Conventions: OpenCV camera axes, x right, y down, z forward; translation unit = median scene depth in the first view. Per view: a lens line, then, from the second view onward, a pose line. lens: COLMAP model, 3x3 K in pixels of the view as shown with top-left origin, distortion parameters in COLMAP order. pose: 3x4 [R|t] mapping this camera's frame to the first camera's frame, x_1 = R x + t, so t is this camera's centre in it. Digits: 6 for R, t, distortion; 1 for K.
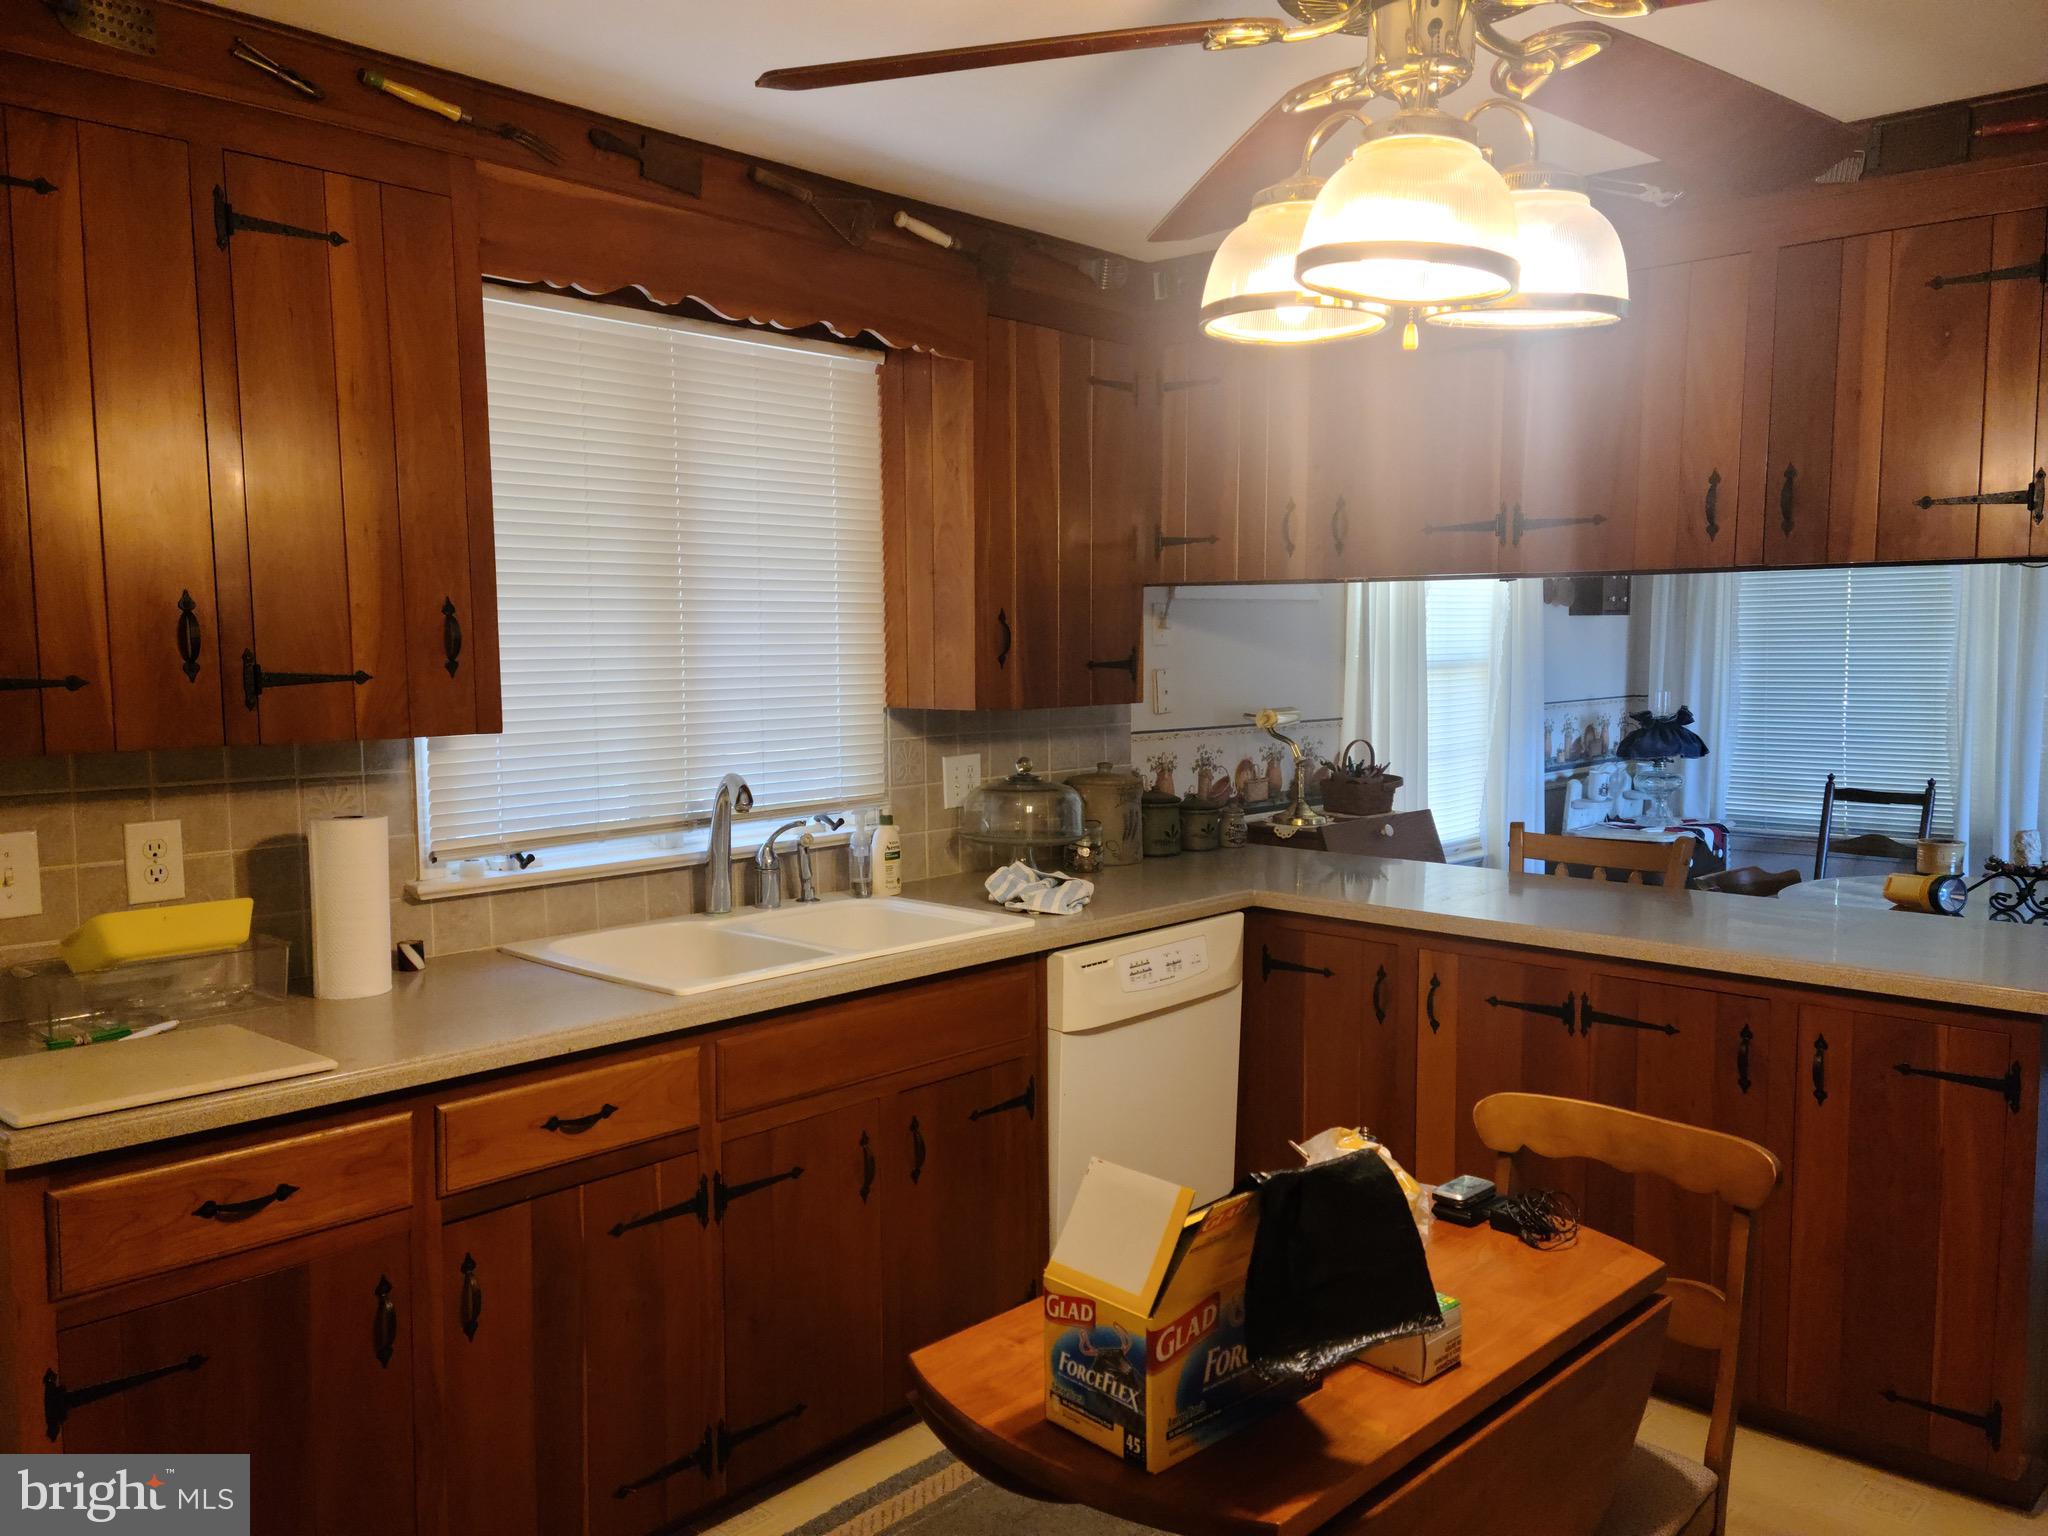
lens RADIAL K [[1599.5, 0, 1042.9], [0, 1599.5, 759.8], [0, 0, 1]] dist [0.129390, -0.147062]
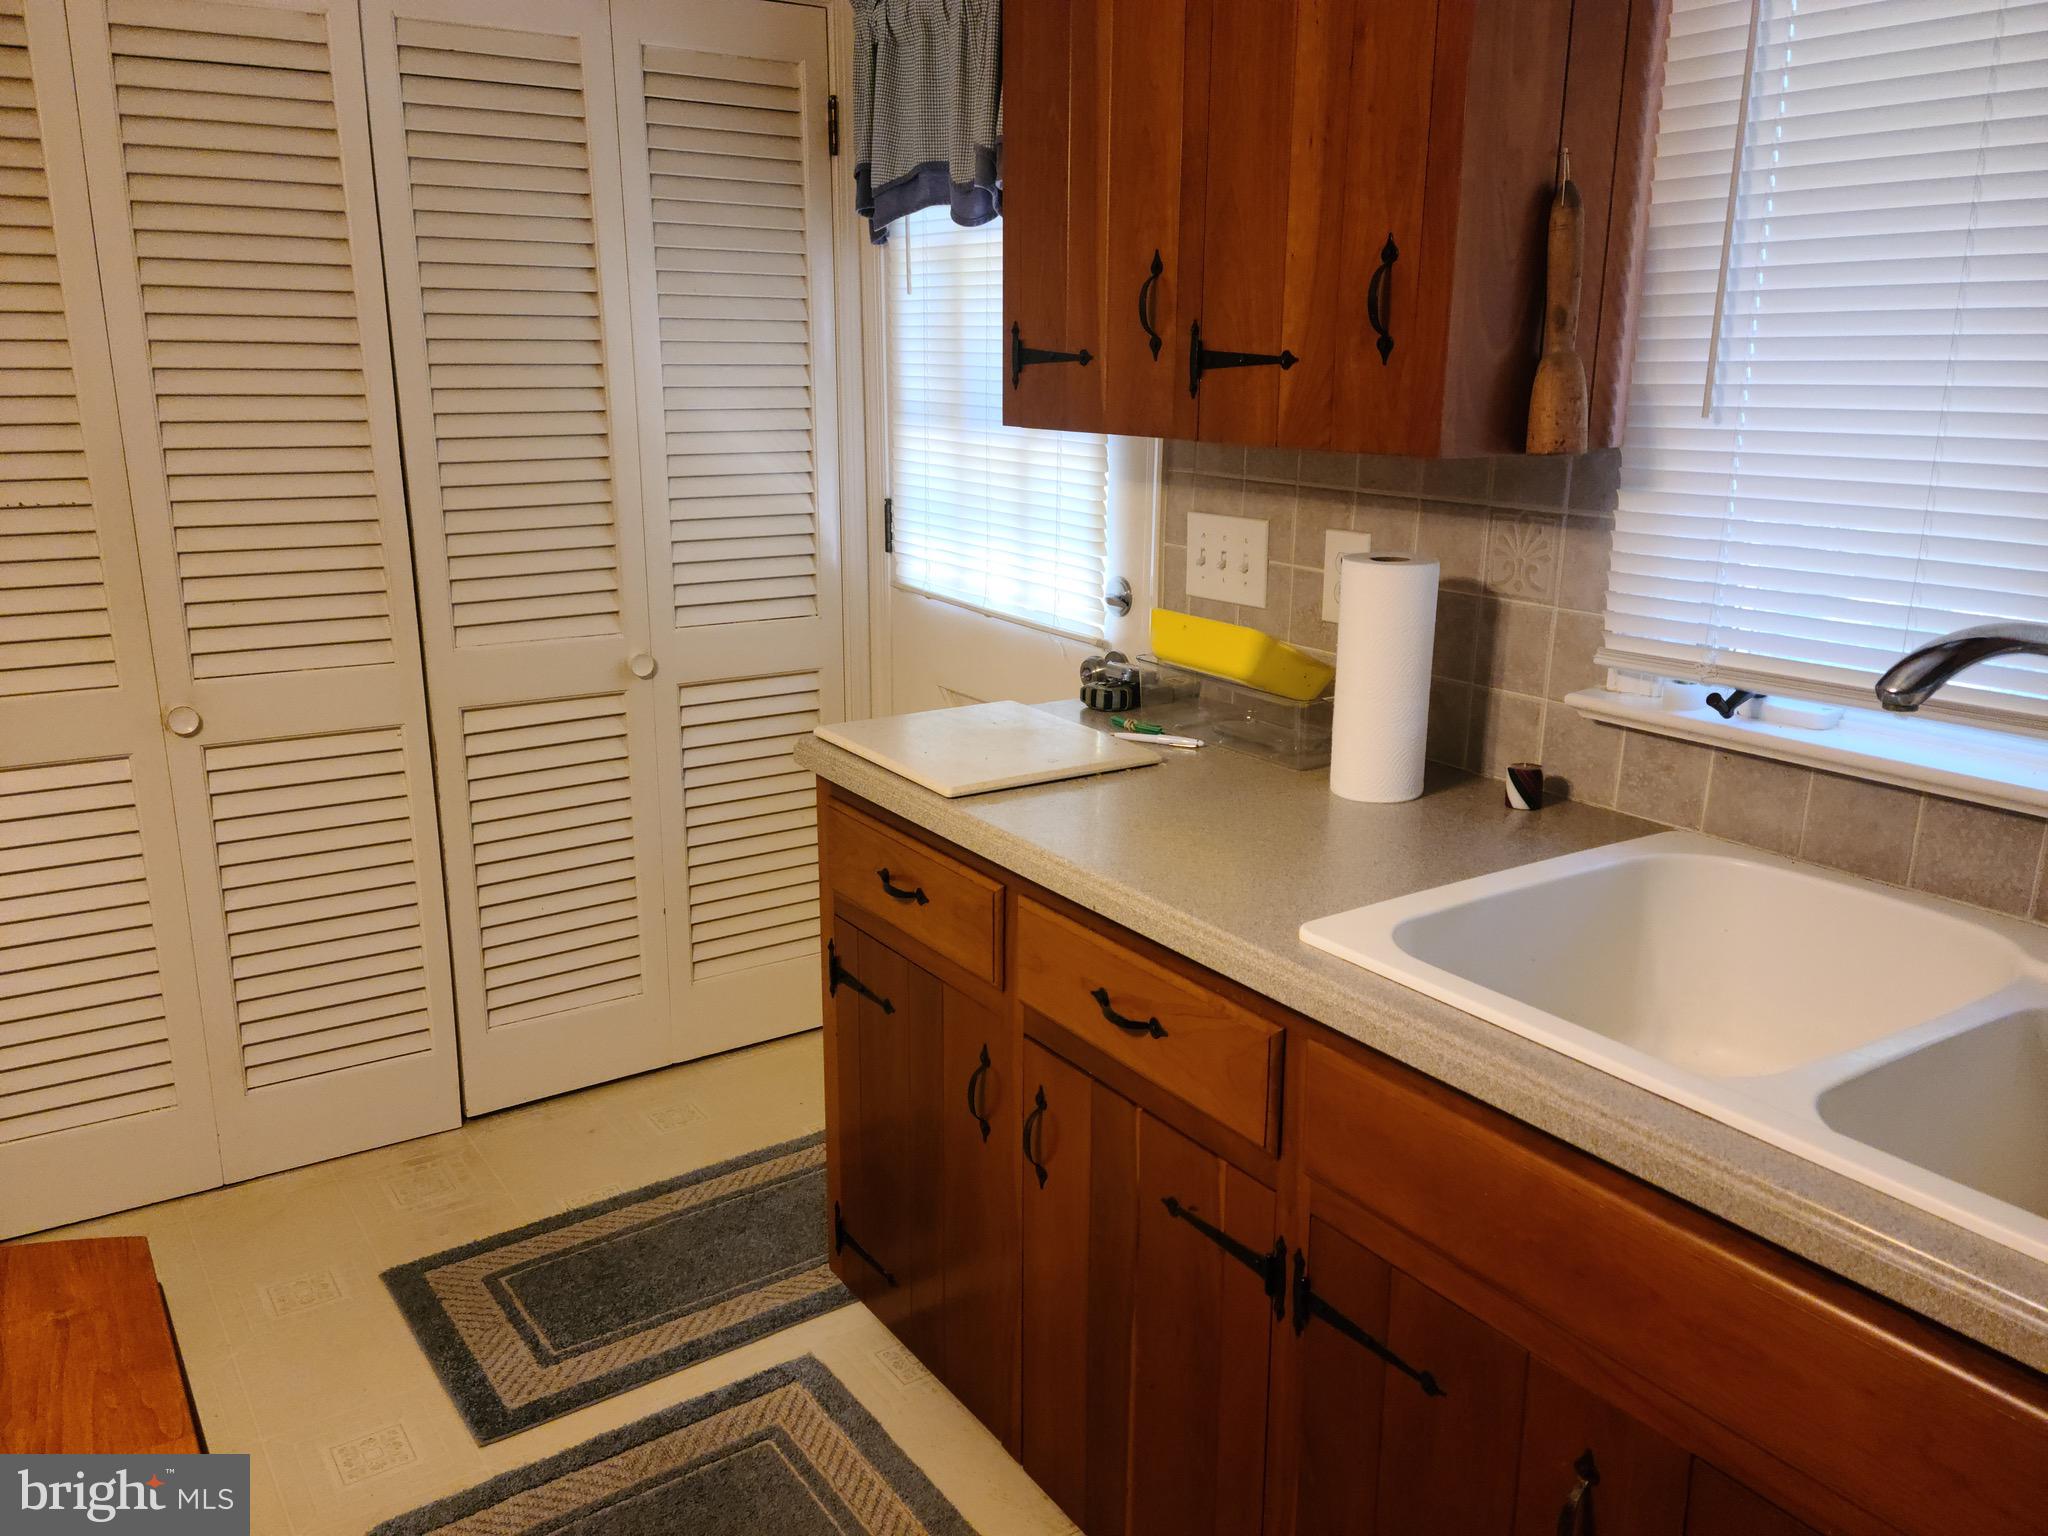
lens RADIAL K [[1599.5, 0, 1042.9], [0, 1599.5, 759.8], [0, 0, 1]] dist [0.129390, -0.147062]
pose [[-0.225418, 0.244435, -0.943100, 0.332354], [-0.082500, 0.959749, 0.268468, -0.062721], [0.970763, 0.138323, -0.196179, 1.041510]]
